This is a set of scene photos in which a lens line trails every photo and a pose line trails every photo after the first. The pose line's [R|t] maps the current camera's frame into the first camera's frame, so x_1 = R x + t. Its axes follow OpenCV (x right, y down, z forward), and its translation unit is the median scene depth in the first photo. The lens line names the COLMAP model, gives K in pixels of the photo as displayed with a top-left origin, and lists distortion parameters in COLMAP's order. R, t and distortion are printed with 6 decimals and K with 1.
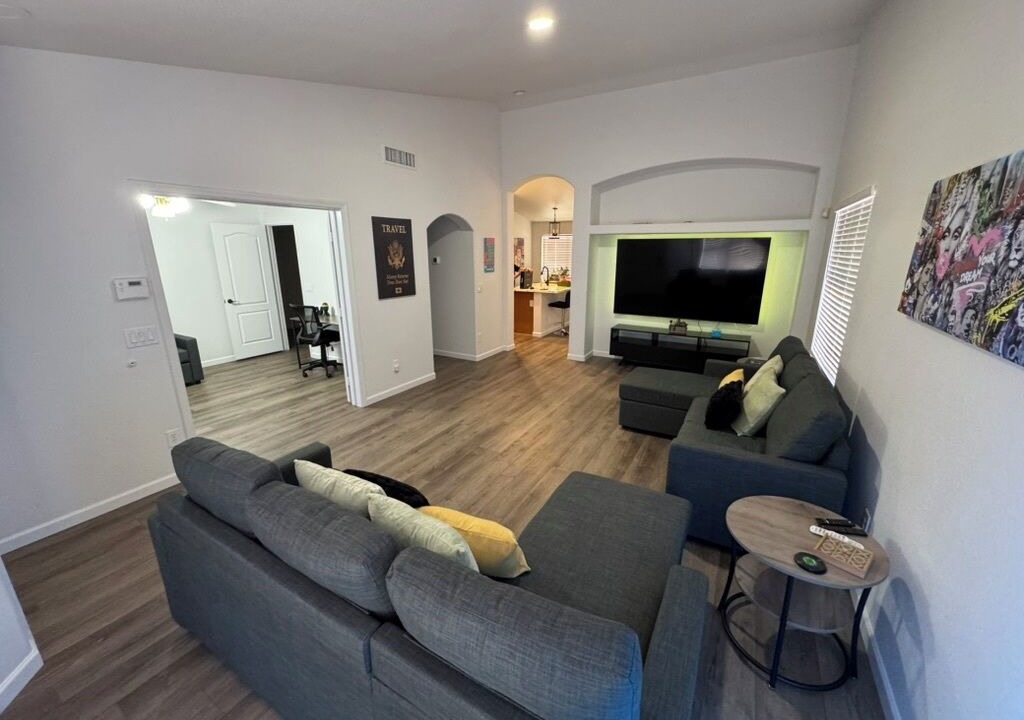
lens RADIAL K [[409.6, 0, 512.0], [0, 409.6, 358.6], [0, 0, 1]] dist [-0.004167, -0.000117]
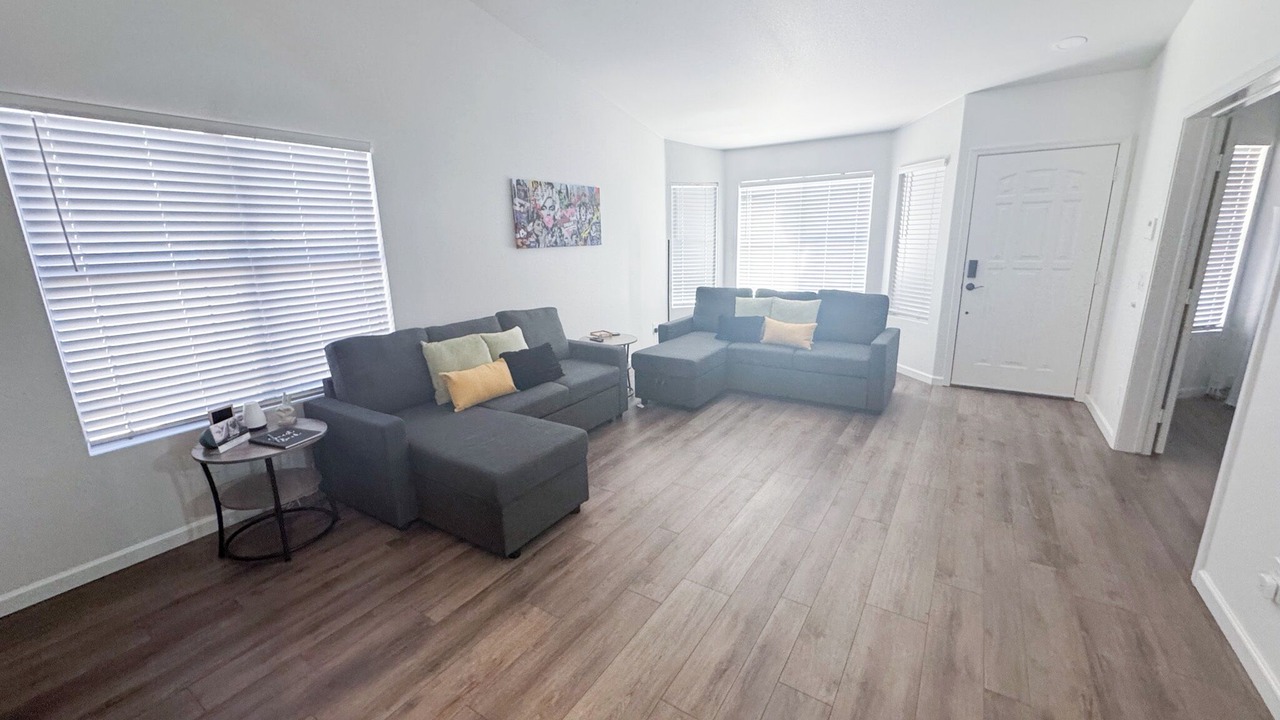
lens RADIAL K [[510.5, 0, 636.2], [0, 510.5, 357.5], [0, 0, 1]] dist [-0.002393, 0.000102]
pose [[-0.997972, 0.013529, 0.062203, 0.125631], [0.041544, 0.878799, 0.475381, -0.311175], [-0.048233, 0.477001, -0.877578, 1.333704]]
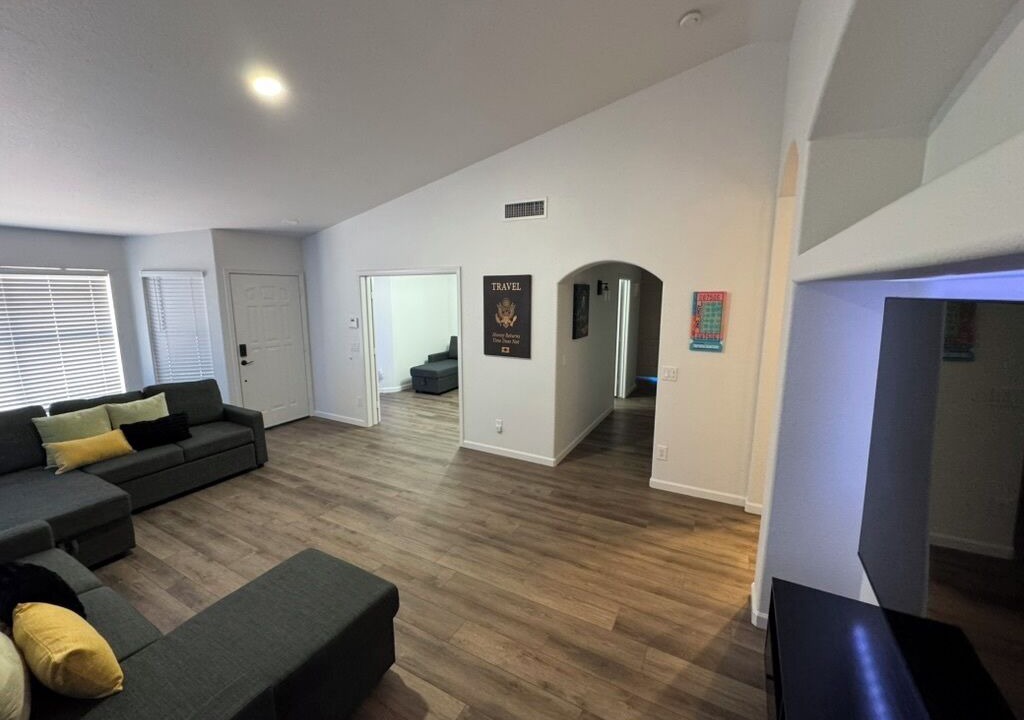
lens RADIAL K [[409.6, 0, 511.6], [0, 409.6, 358.0], [0, 0, 1]] dist [-0.004167, -0.000117]
pose [[0.028628, 0.159658, -0.986757, 0.679857], [-0.257343, 0.955064, 0.147064, -0.301276], [0.965896, 0.249725, 0.068429, 0.989273]]
